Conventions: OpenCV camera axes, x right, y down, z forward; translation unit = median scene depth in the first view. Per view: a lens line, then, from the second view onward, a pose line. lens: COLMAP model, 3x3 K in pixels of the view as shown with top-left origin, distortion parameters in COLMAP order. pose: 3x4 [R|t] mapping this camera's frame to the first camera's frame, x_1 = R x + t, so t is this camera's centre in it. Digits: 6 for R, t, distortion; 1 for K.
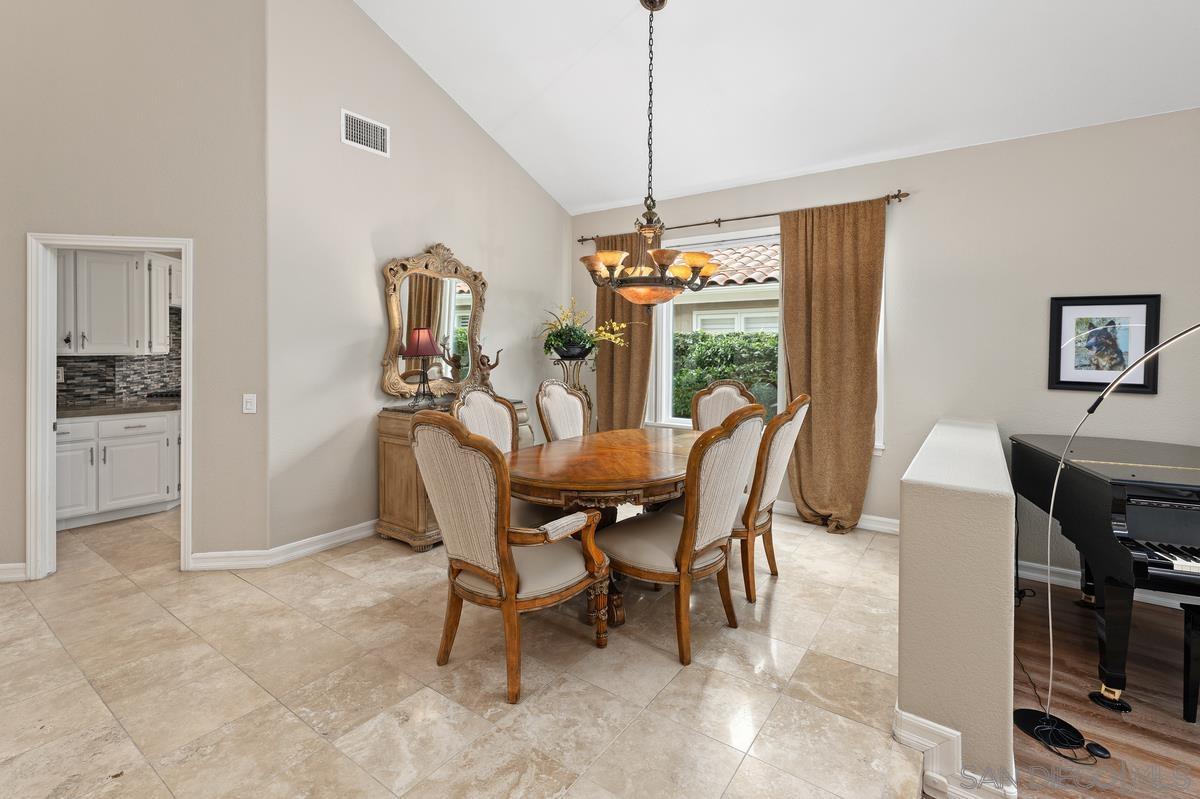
lens RADIAL K [[543.8, 0, 597.5], [0, 543.8, 356.5], [0, 0, 1]] dist [0.001411, 0.000199]
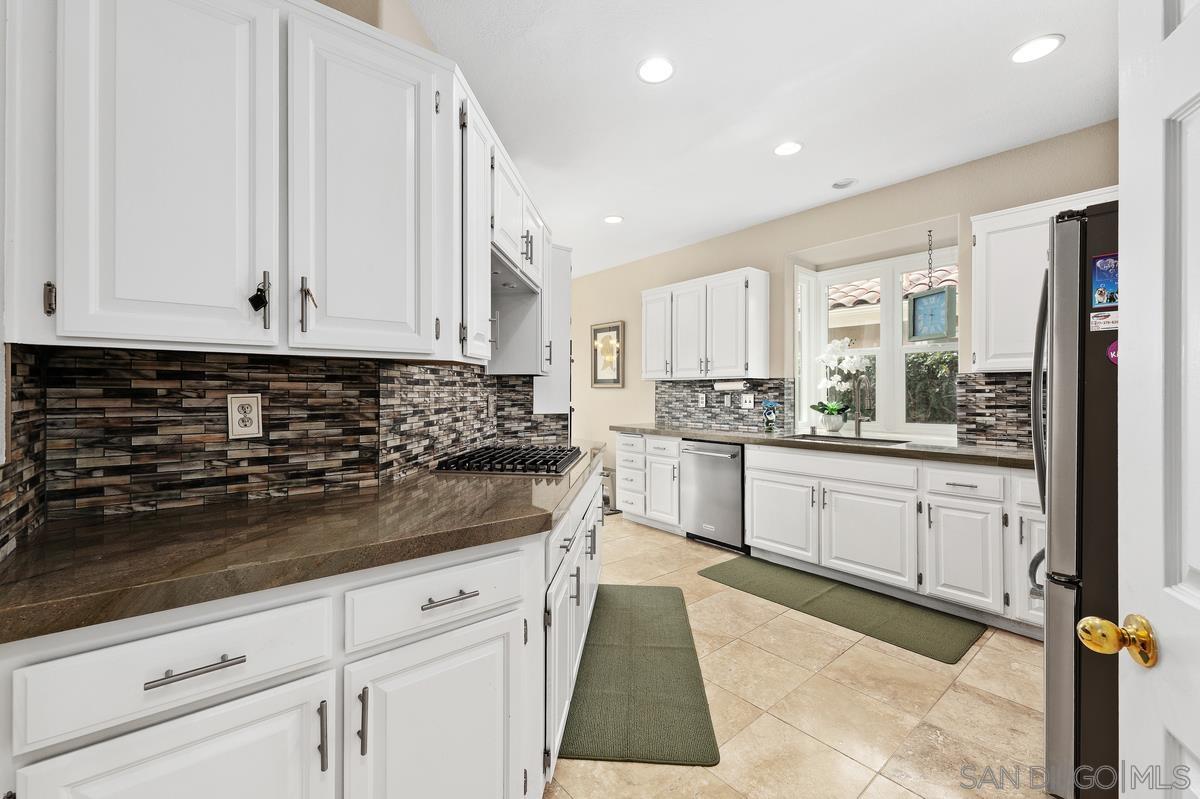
lens RADIAL K [[494.9, 0, 602.1], [0, 494.9, 391.6], [0, 0, 1]] dist [-0.000067, 0.000090]
pose [[0.968647, -0.004470, -0.248399, -0.703153], [0.000738, 0.999886, -0.015114, 0.023521], [0.248439, 0.014457, 0.968540, 0.761693]]
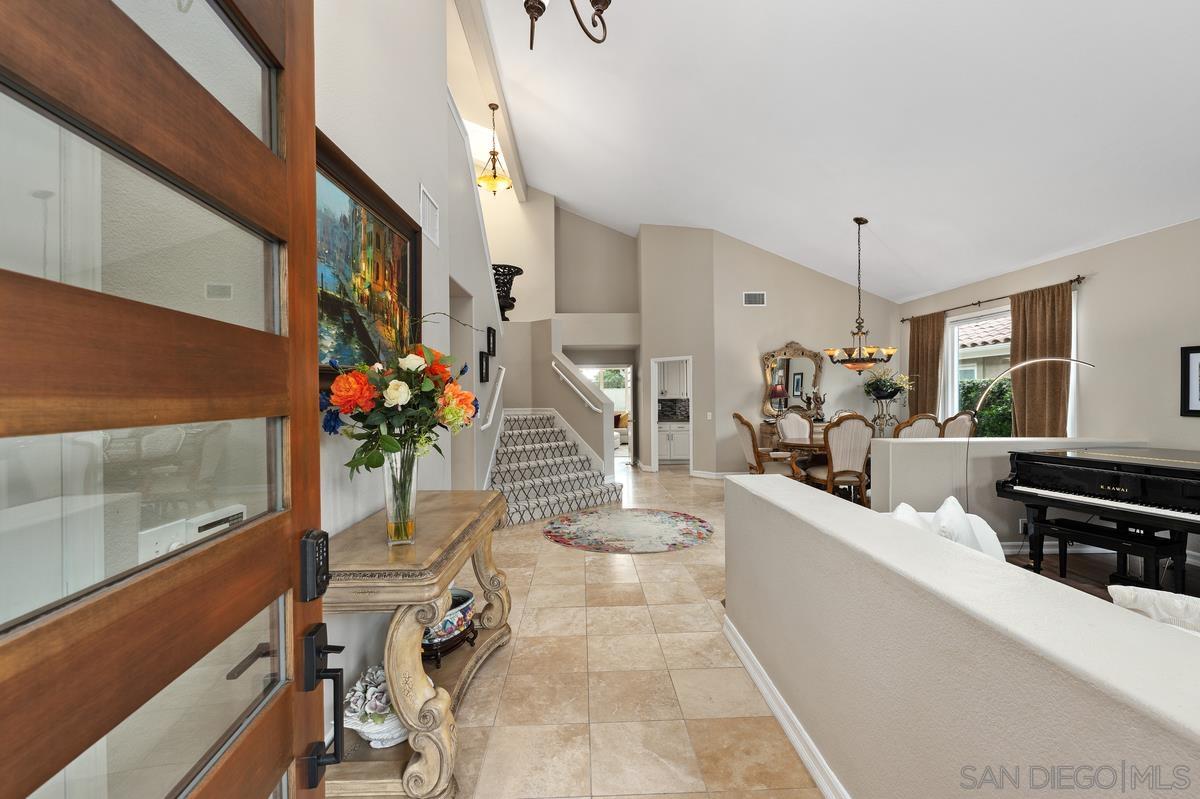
lens RADIAL K [[514.1, 0, 600.0], [0, 514.1, 399.5], [0, 0, 1]] dist [0.000231, 0.000030]
pose [[0.612228, -0.009602, -0.790623, 0.790008], [0.006014, 0.999954, -0.007488, 0.016663], [0.790659, -0.000170, 0.612257, -0.740356]]
